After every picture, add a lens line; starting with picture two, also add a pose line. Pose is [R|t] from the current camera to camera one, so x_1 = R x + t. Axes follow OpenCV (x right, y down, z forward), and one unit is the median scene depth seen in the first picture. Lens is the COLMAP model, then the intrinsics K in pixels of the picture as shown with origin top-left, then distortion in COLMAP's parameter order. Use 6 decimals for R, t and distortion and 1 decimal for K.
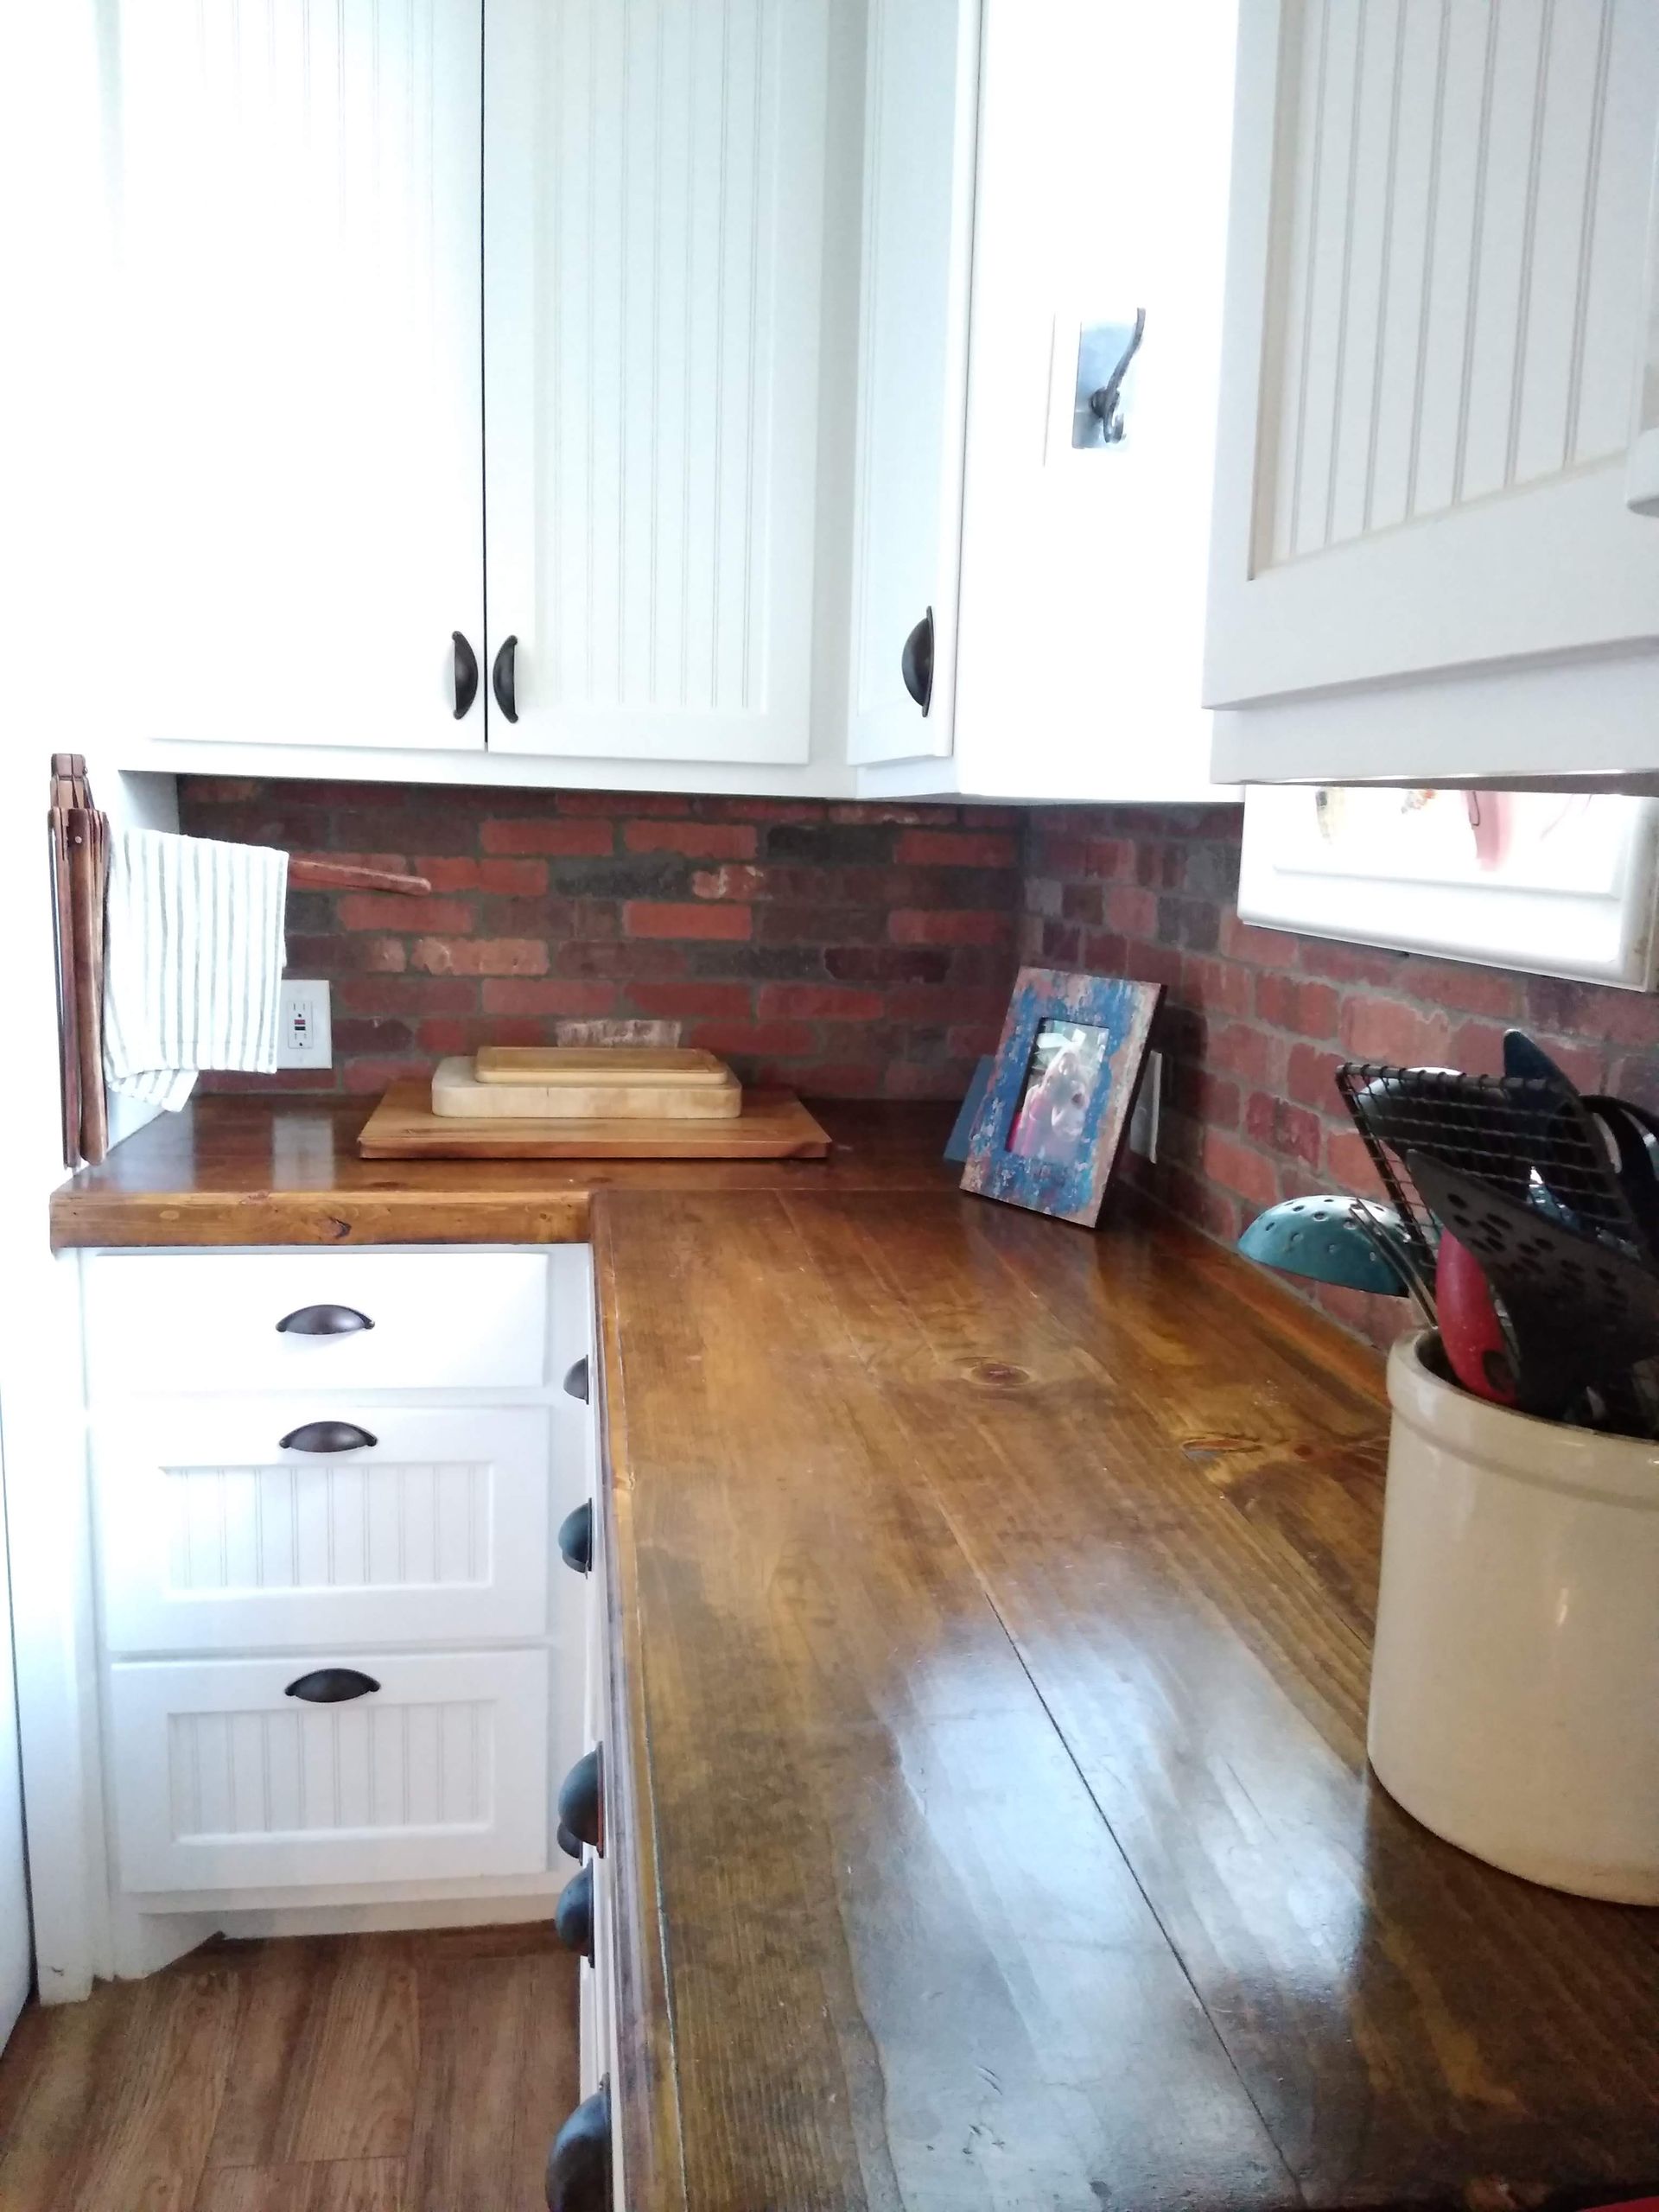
lens RADIAL K [[1758.2, 0, 826.4], [0, 1758.2, 1110.2], [0, 0, 1]] dist [0.042735, 0.000300]
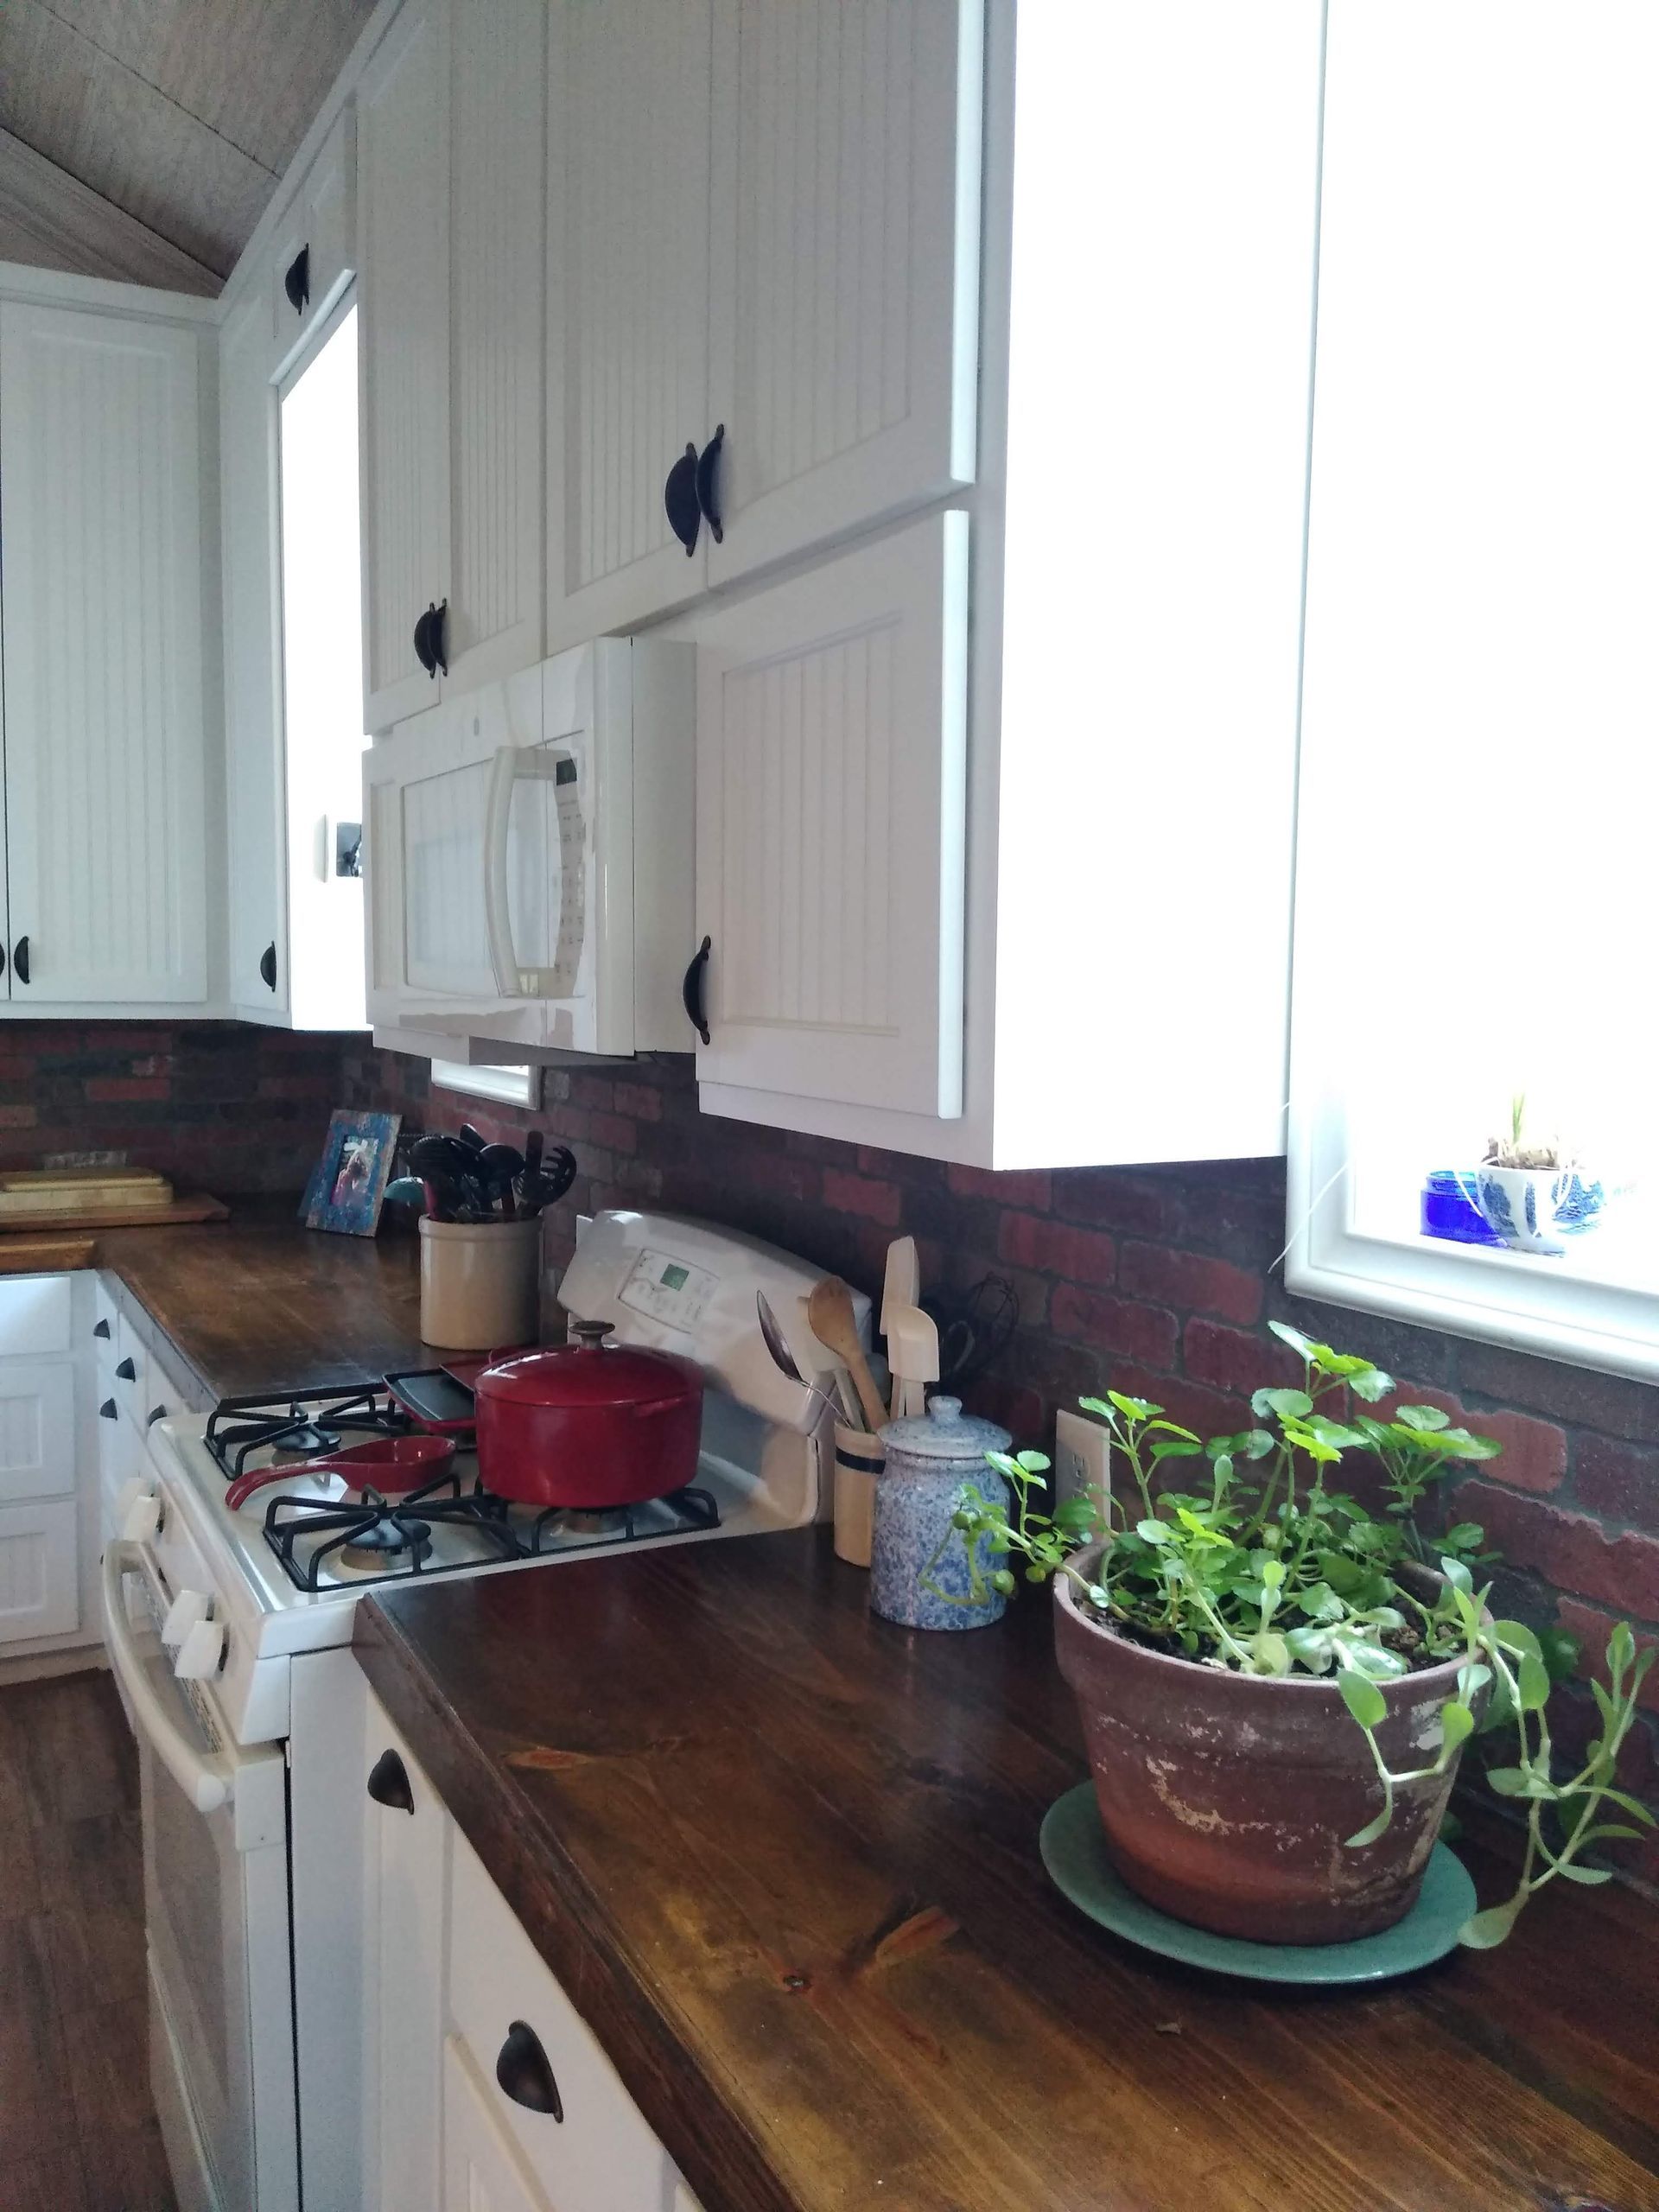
lens RADIAL K [[1758.2, 0, 834.8], [0, 1758.2, 1113.2], [0, 0, 1]] dist [0.042735, 0.000300]
pose [[0.937807, -0.043941, 0.344366, -0.036350], [0.069250, 0.995700, -0.061537, 0.072938], [-0.340181, 0.081557, 0.936816, -0.913654]]
